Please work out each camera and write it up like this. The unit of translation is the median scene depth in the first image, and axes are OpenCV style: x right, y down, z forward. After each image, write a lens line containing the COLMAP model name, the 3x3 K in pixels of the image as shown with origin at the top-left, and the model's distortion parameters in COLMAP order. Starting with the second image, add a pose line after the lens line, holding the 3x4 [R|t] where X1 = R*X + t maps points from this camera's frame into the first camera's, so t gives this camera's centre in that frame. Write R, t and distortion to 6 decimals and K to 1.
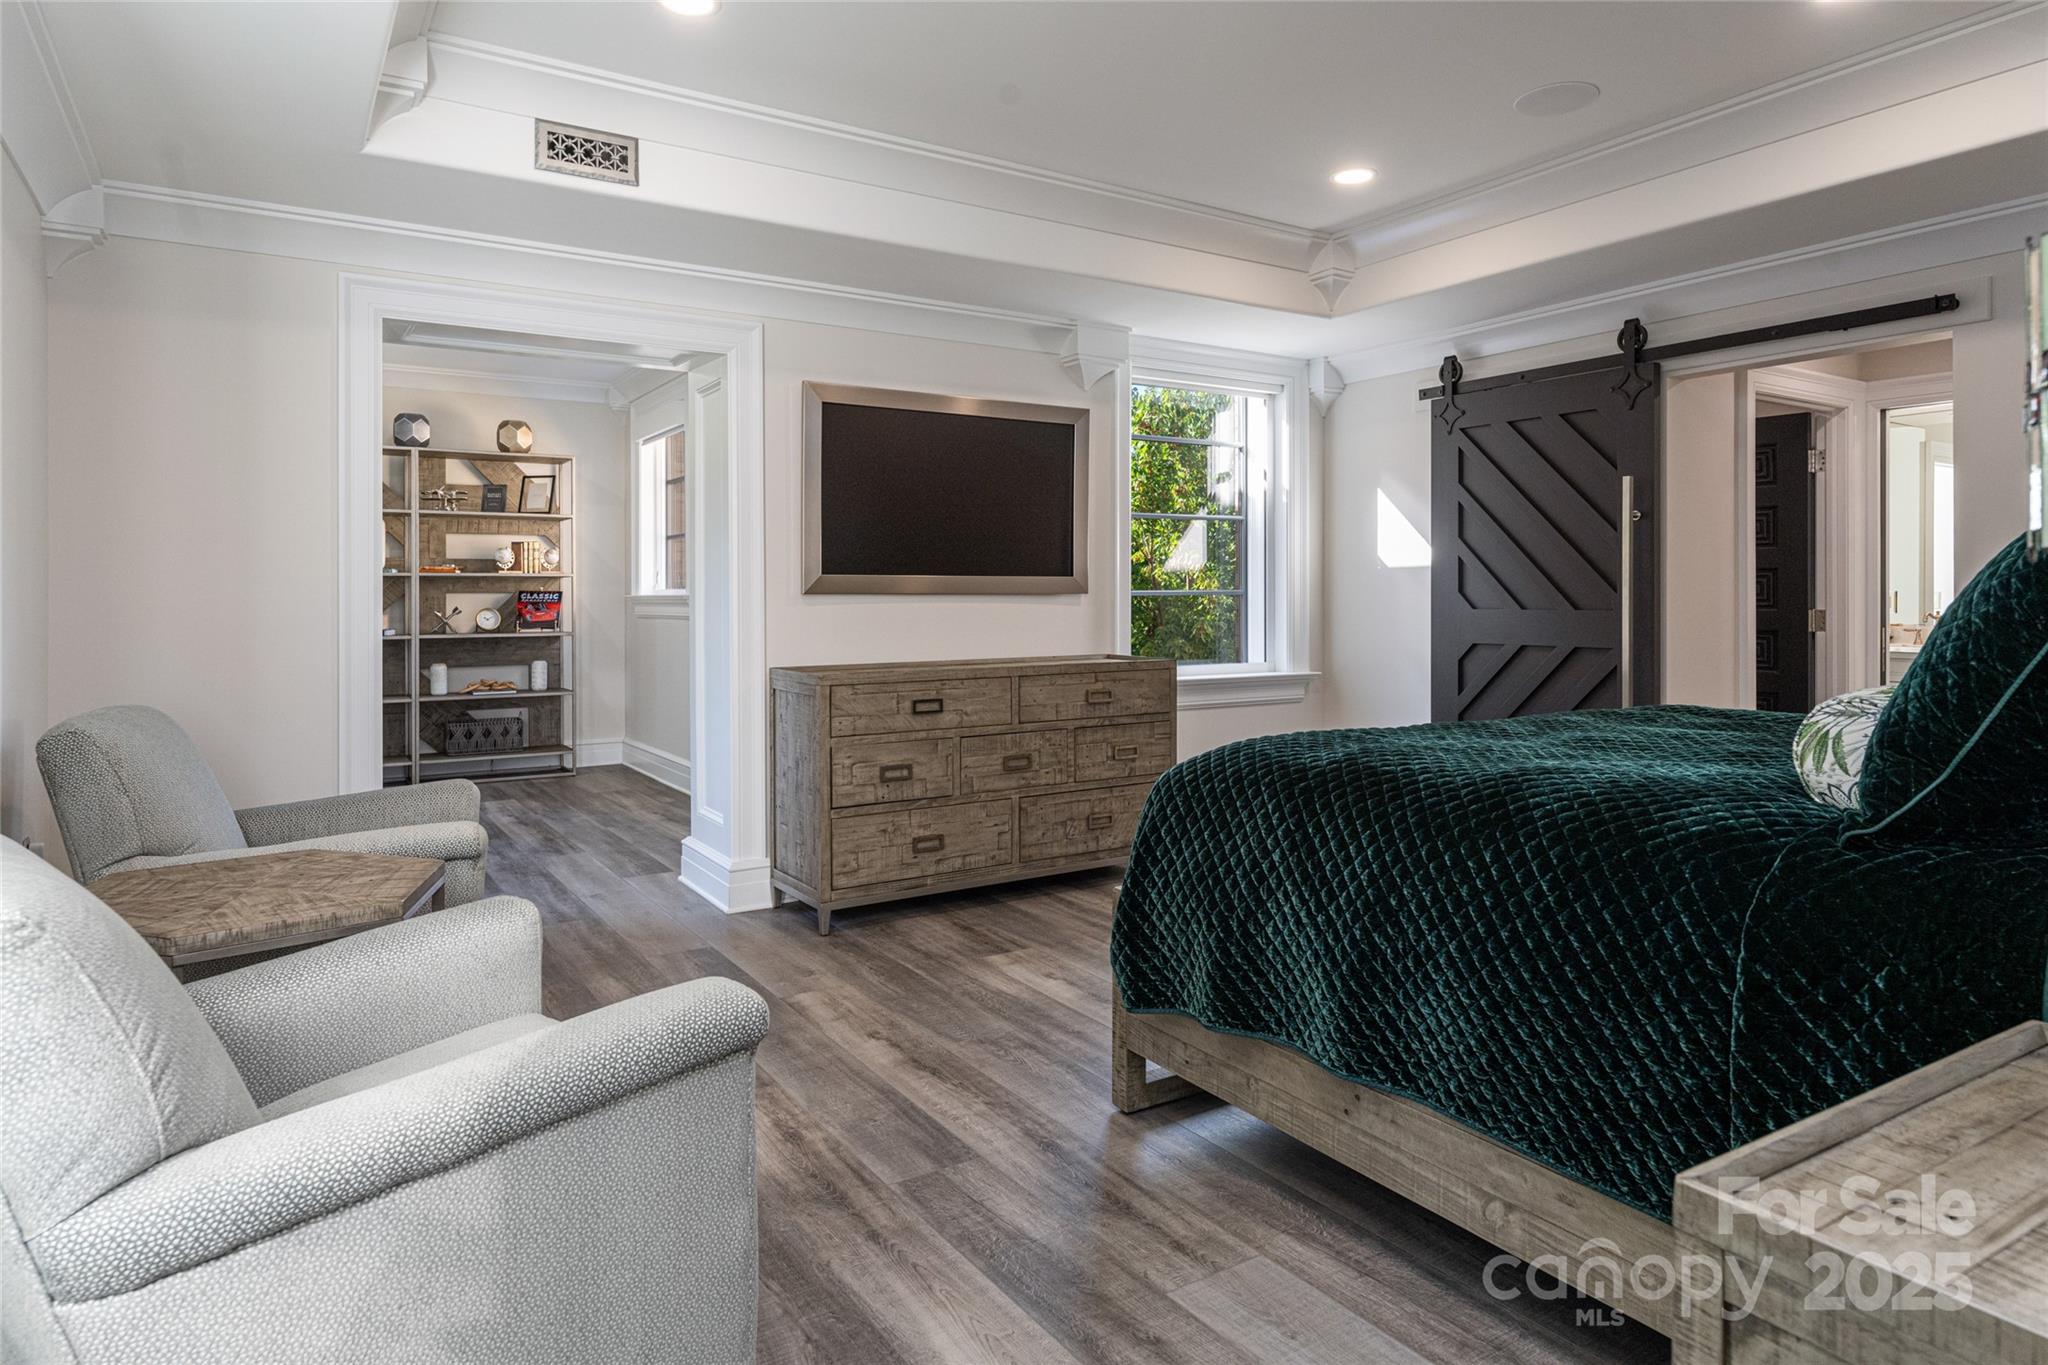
lens RADIAL K [[1202.9, 0, 1021.4], [0, 1202.9, 595.0], [0, 0, 1]] dist [-0.000753, -0.000506]
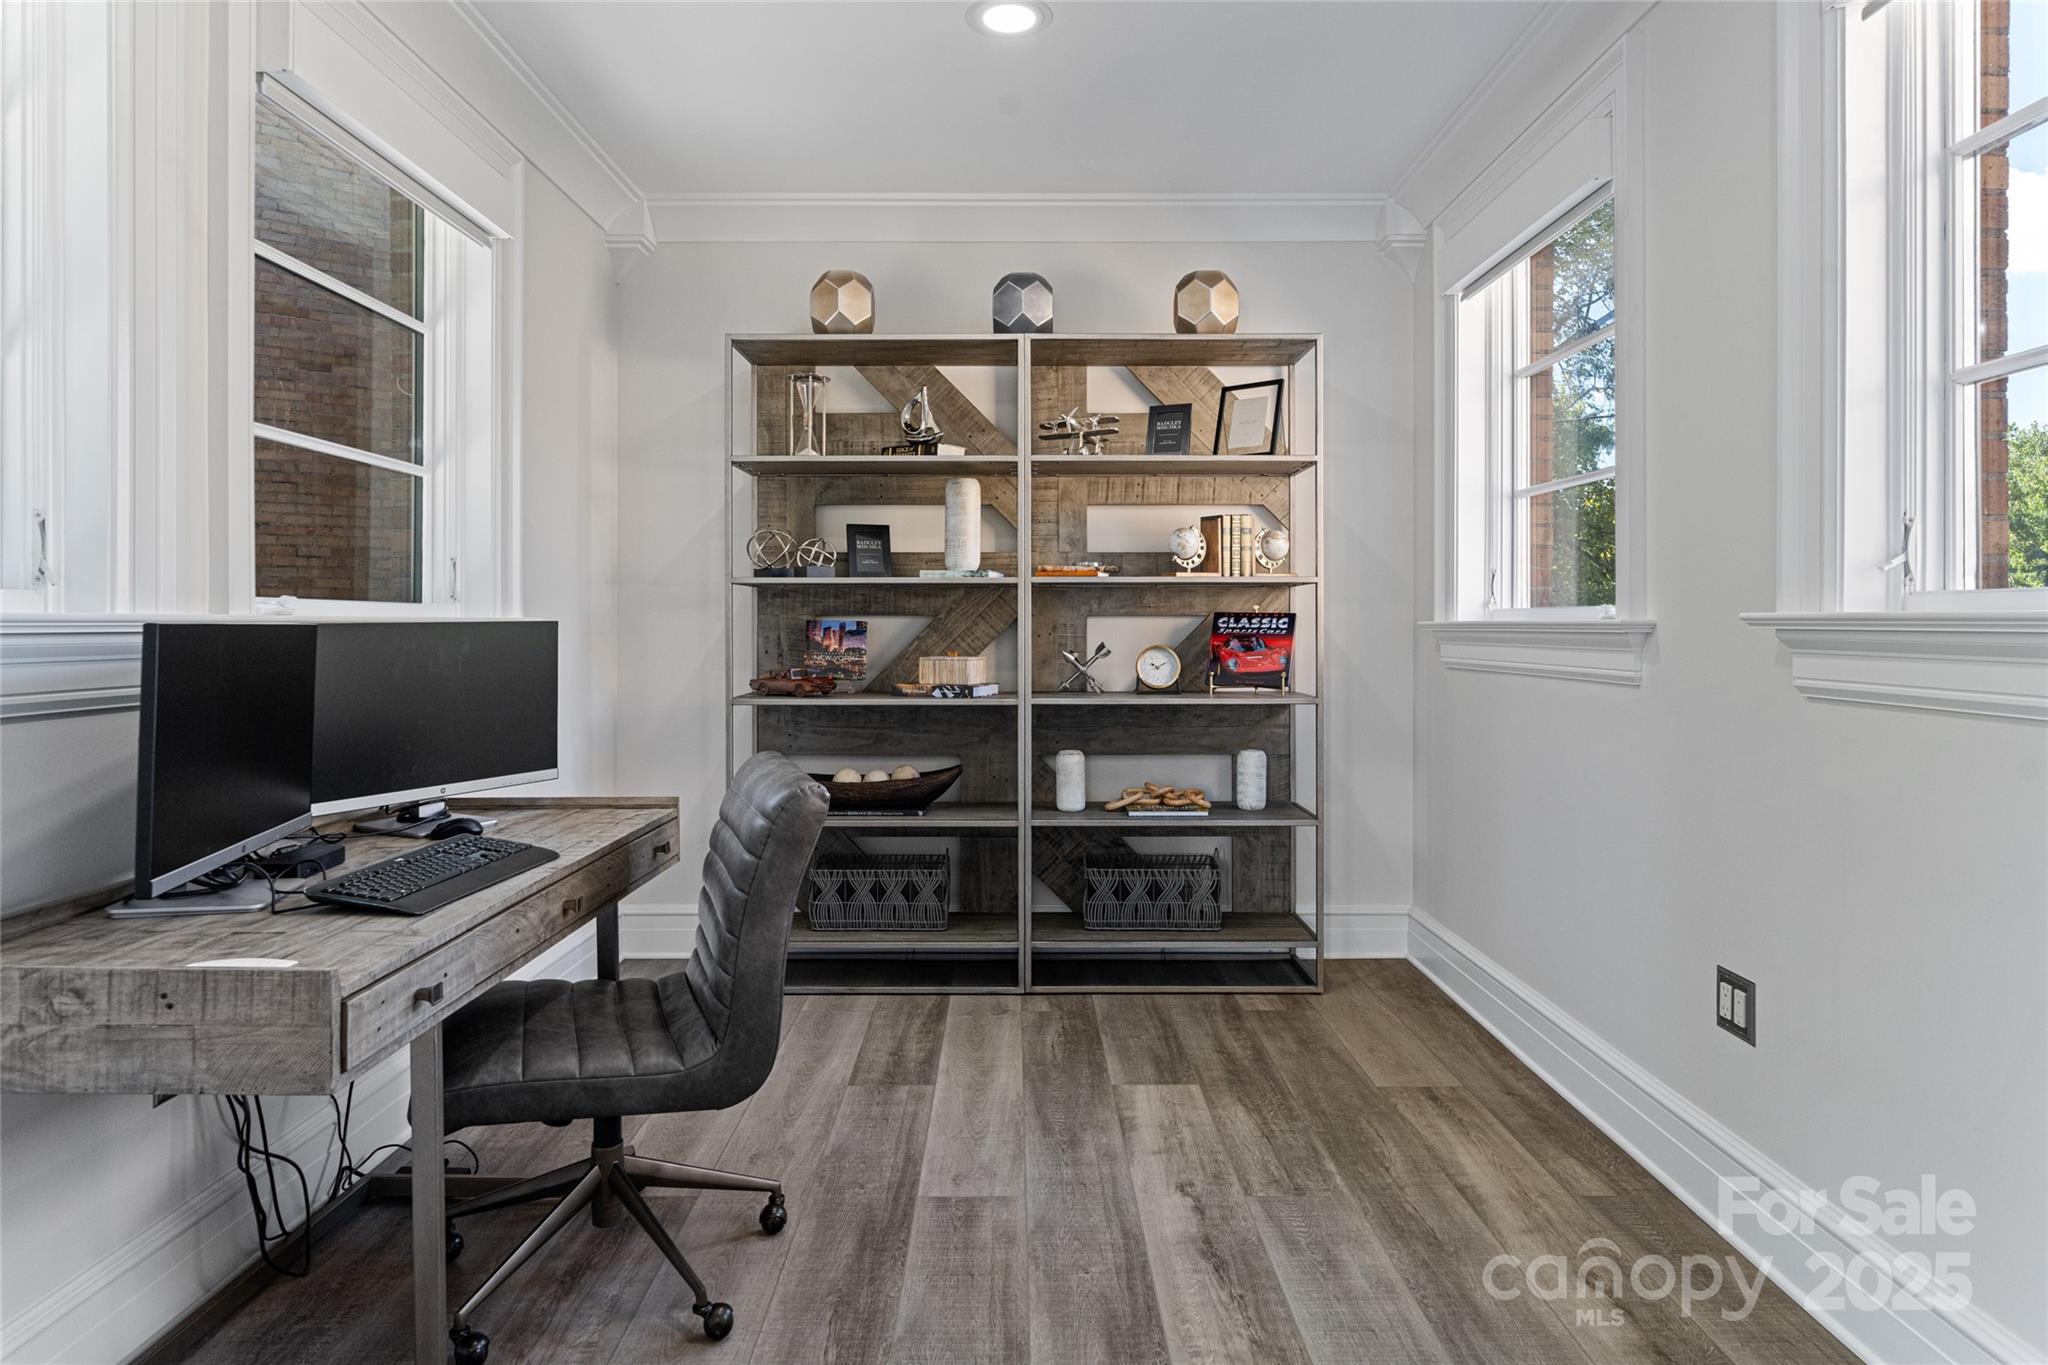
lens RADIAL K [[1202.9, 0, 1021.8], [0, 1202.9, 623.9], [0, 0, 1]] dist [-0.000753, -0.000506]
pose [[0.842238, 0.001491, -0.539103, -0.211111], [-0.002108, 0.999998, -0.000528, 0.001966], [0.539101, 0.001582, 0.842239, 0.525726]]
